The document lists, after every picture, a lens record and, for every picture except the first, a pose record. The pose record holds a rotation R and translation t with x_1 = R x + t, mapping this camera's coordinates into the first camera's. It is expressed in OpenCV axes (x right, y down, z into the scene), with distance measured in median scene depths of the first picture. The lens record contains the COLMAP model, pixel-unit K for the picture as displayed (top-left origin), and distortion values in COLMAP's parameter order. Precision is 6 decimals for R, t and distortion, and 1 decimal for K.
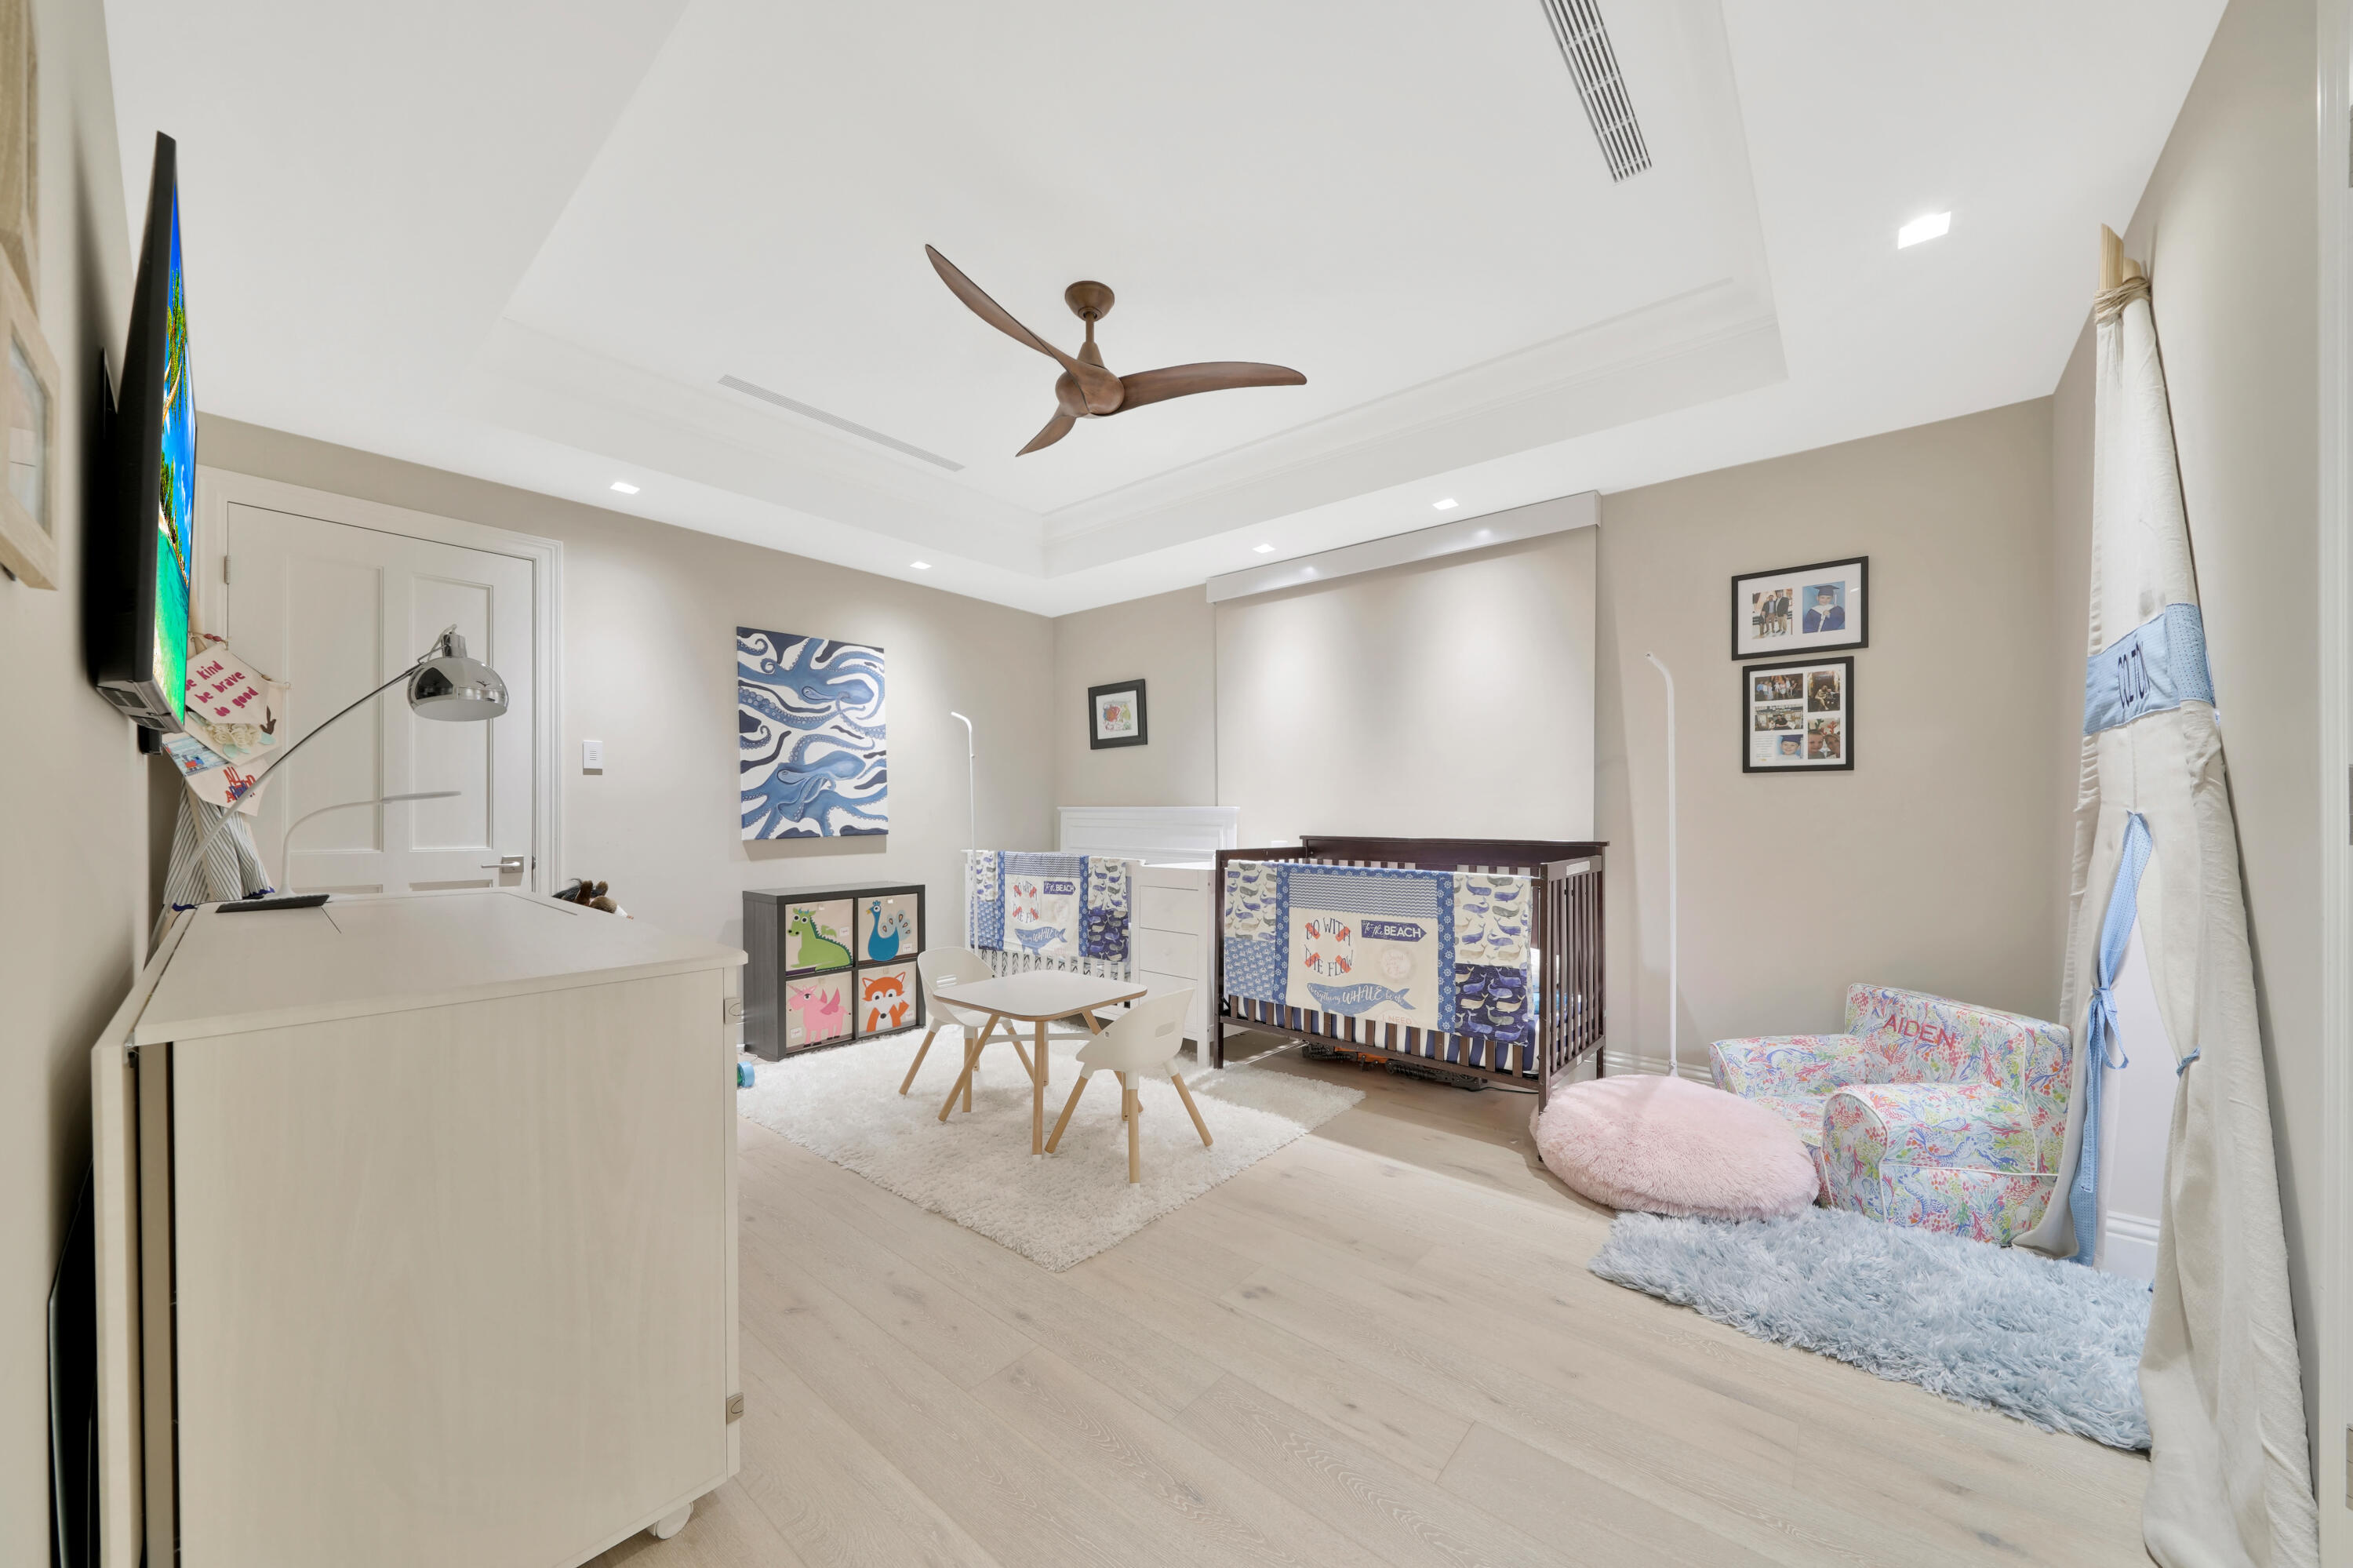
lens RADIAL K [[825.4, 0, 1164.0], [0, 825.4, 818.5], [0, 0, 1]] dist [-0.005393, 0.000706]
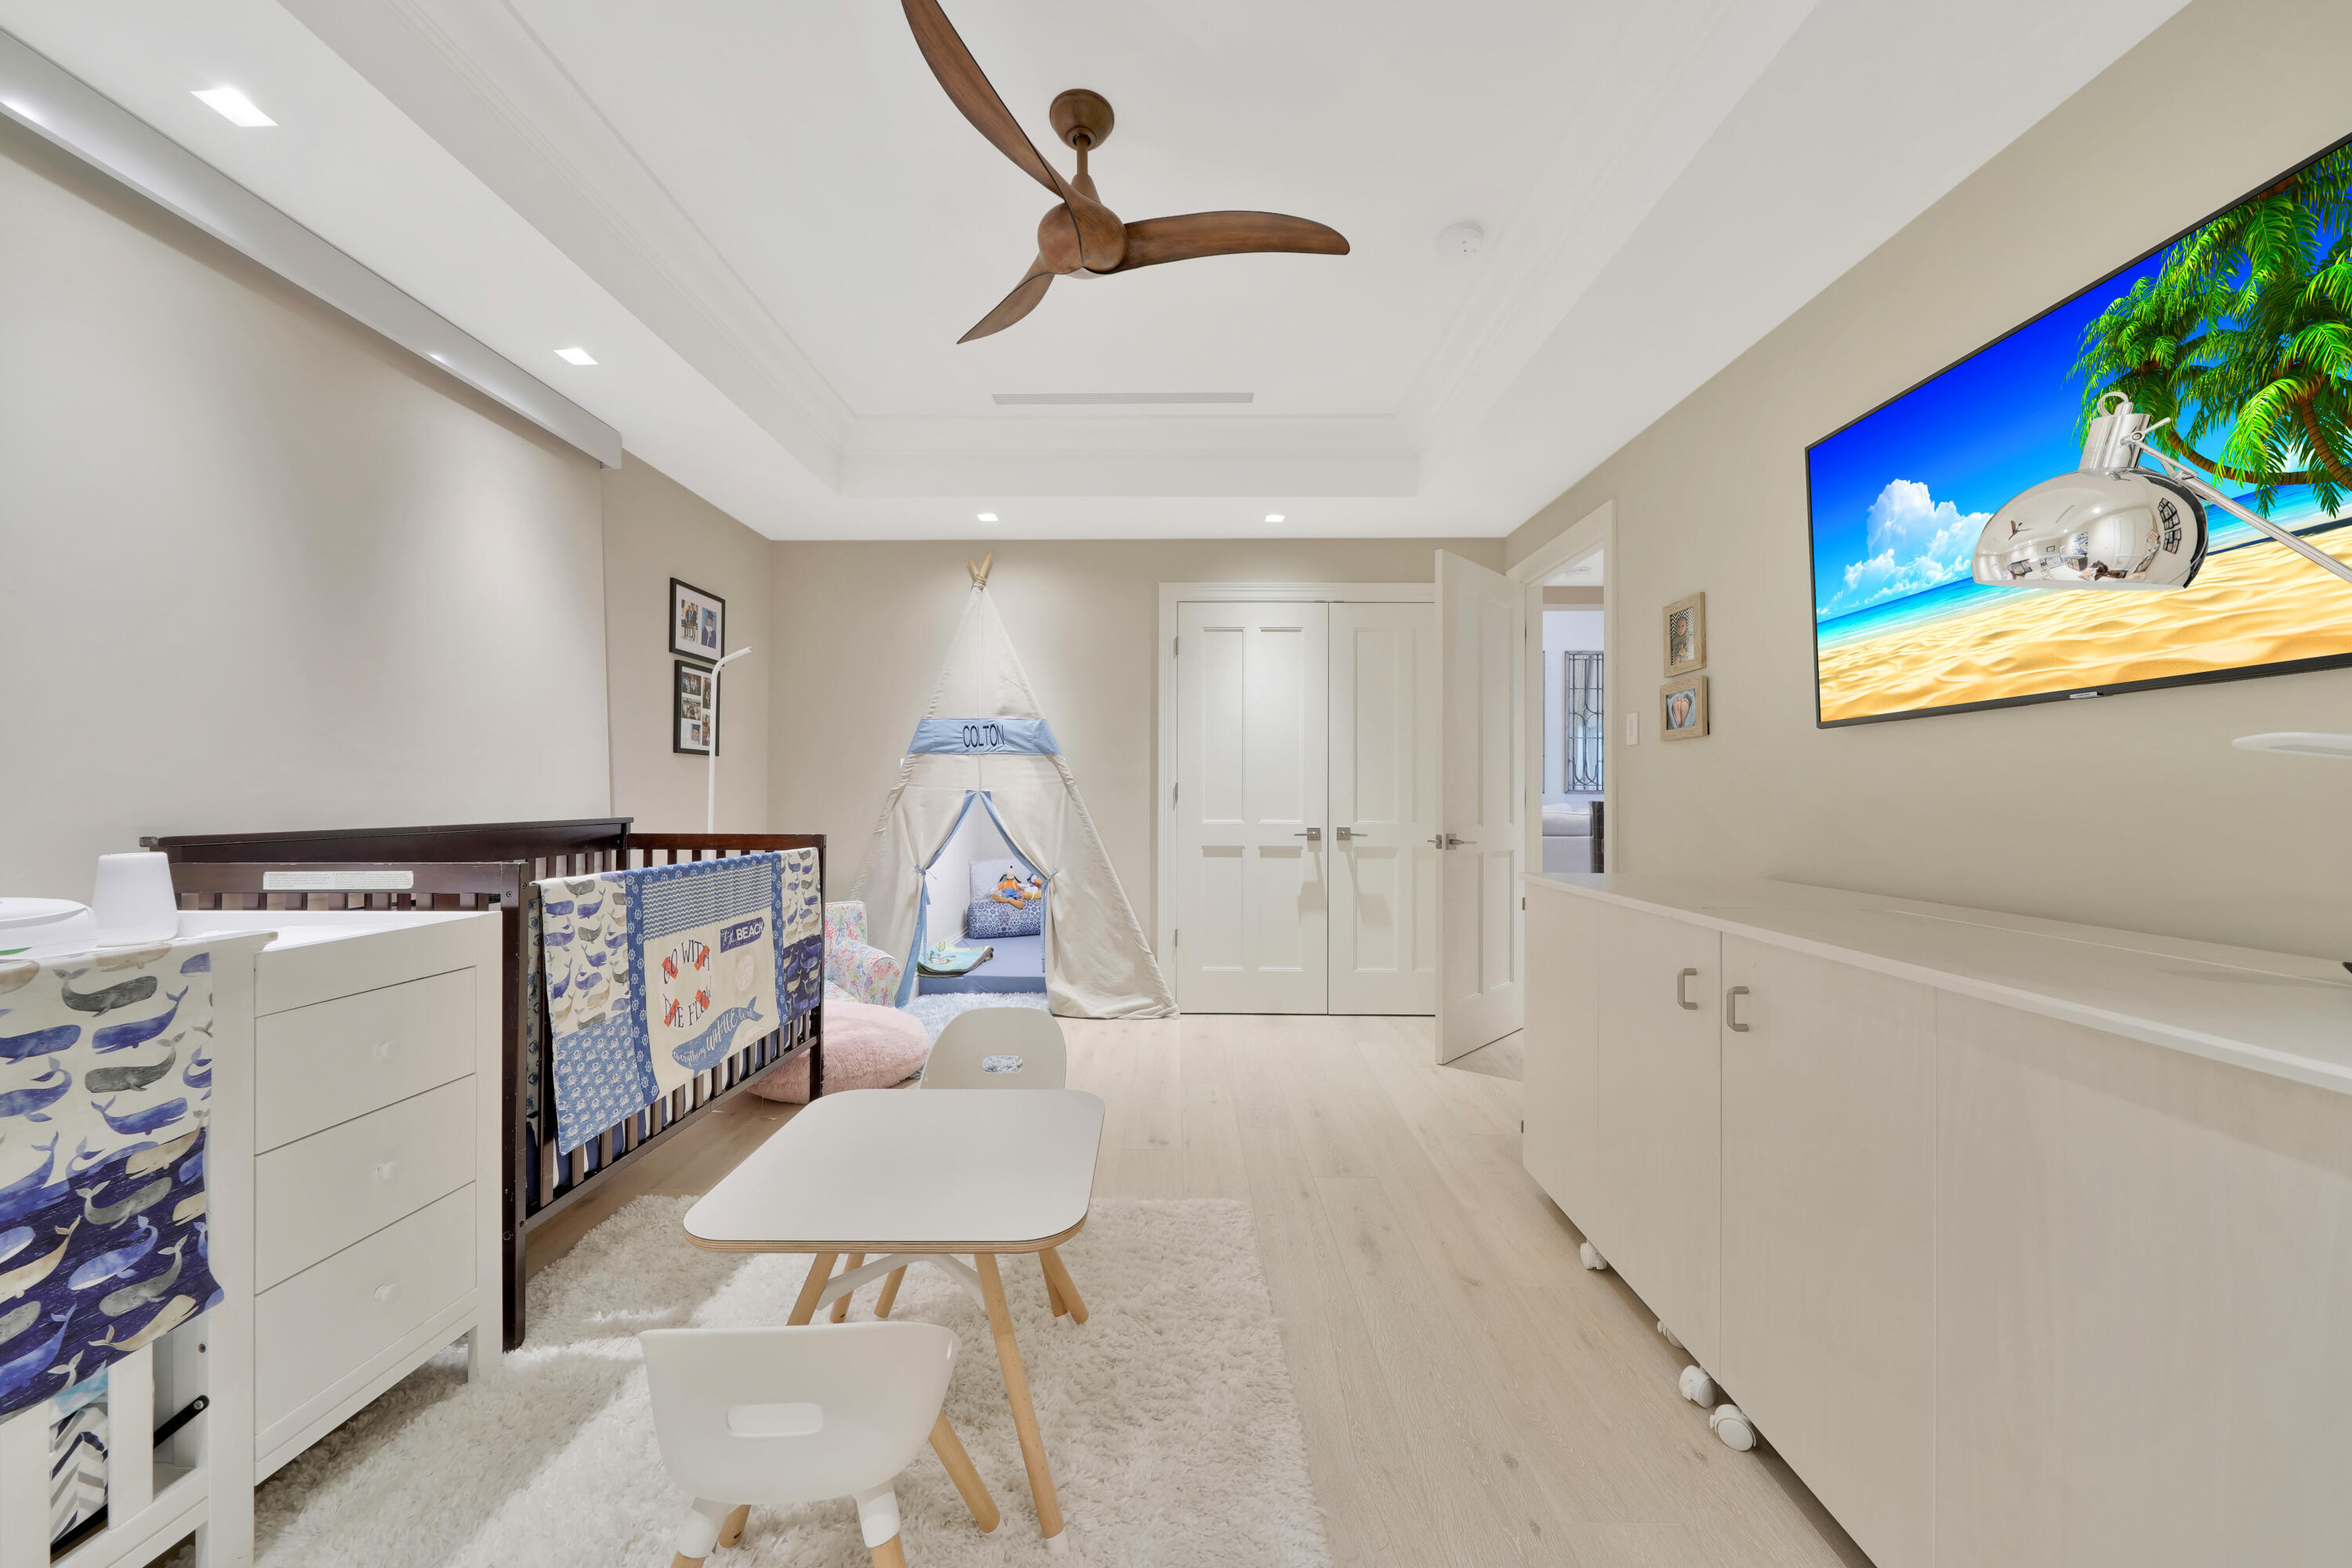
lens RADIAL K [[825.0, 0, 1182.9], [0, 825.0, 785.8], [0, 0, 1]] dist [-0.005393, 0.000706]
pose [[-0.650282, 0.005338, 0.759674, -0.585949], [0.001824, 0.999983, -0.005465, -0.002083], [-0.759691, -0.002168, -0.650281, 1.144832]]
